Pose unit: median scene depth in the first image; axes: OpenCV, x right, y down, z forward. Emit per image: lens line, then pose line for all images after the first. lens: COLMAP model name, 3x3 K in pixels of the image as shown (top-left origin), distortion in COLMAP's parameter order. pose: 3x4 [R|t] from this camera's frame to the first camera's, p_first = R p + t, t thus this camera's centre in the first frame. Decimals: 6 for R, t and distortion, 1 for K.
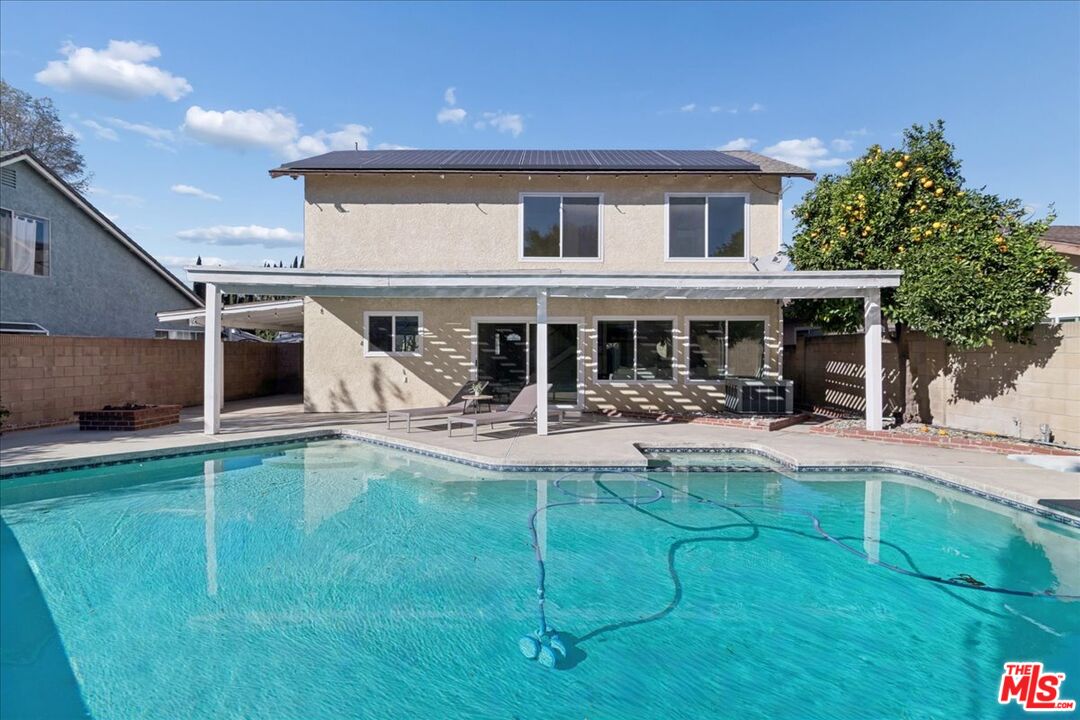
lens RADIAL K [[514.6, 0, 544.4], [0, 514.6, 356.6], [0, 0, 1]] dist [0.004978, -0.010812]
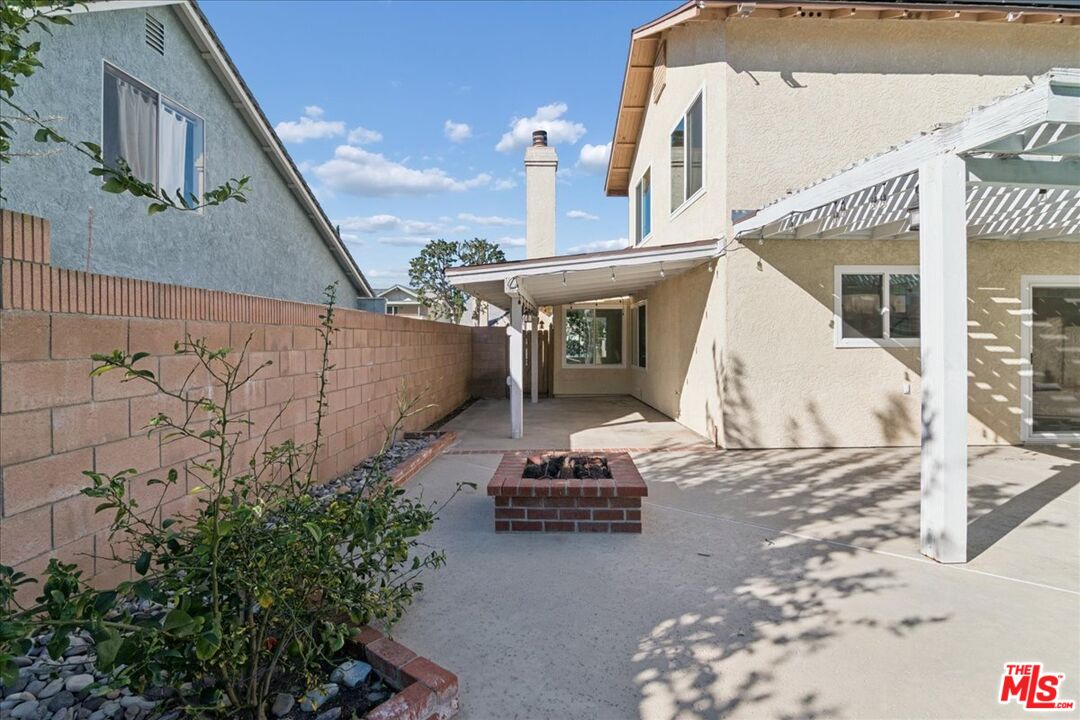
lens RADIAL K [[521.9, 0, 541.3], [0, 521.9, 338.4], [0, 0, 1]] dist [0.001595, -0.008568]
pose [[0.999894, -0.000554, 0.014546, -0.671341], [0.000734, 0.999923, -0.012398, -0.003652], [-0.014538, 0.012407, 0.999817, 0.445980]]
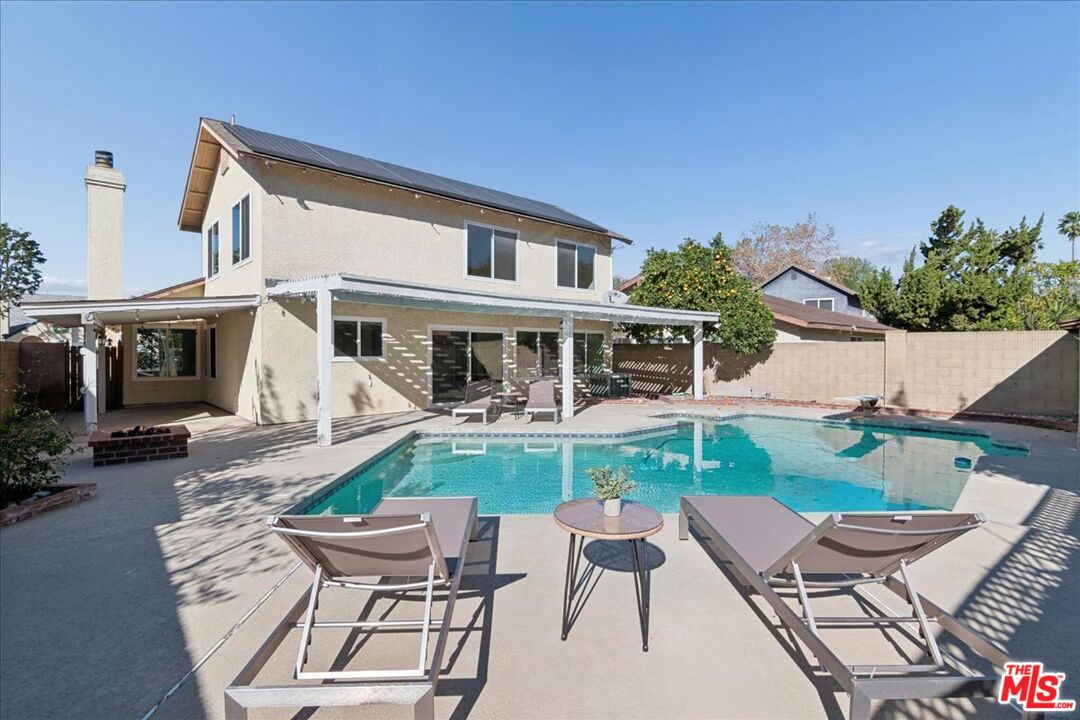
lens RADIAL K [[520.7, 0, 540.7], [0, 520.7, 358.5], [0, 0, 1]] dist [-0.000003, -0.009946]
pose [[0.746832, -0.008801, 0.664954, -0.705358], [0.003870, 0.999953, 0.008889, -0.014066], [-0.665001, -0.004066, 0.746831, 0.002336]]
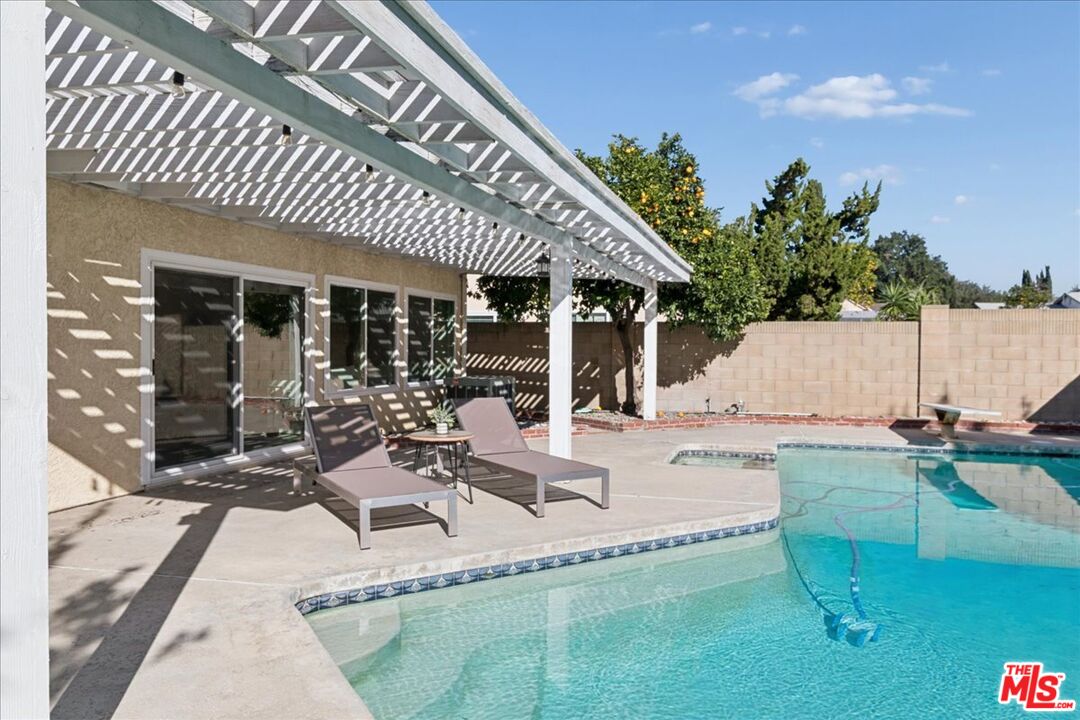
lens RADIAL K [[732.4, 0, 540.0], [0, 732.4, 360.0], [0, 0, 1]] dist [-0.008955, -0.003179]
pose [[0.301719, -0.019108, 0.953205, -0.577071], [0.001932, 0.999809, 0.019431, -0.004471], [-0.953395, -0.004021, 0.301699, 0.548836]]
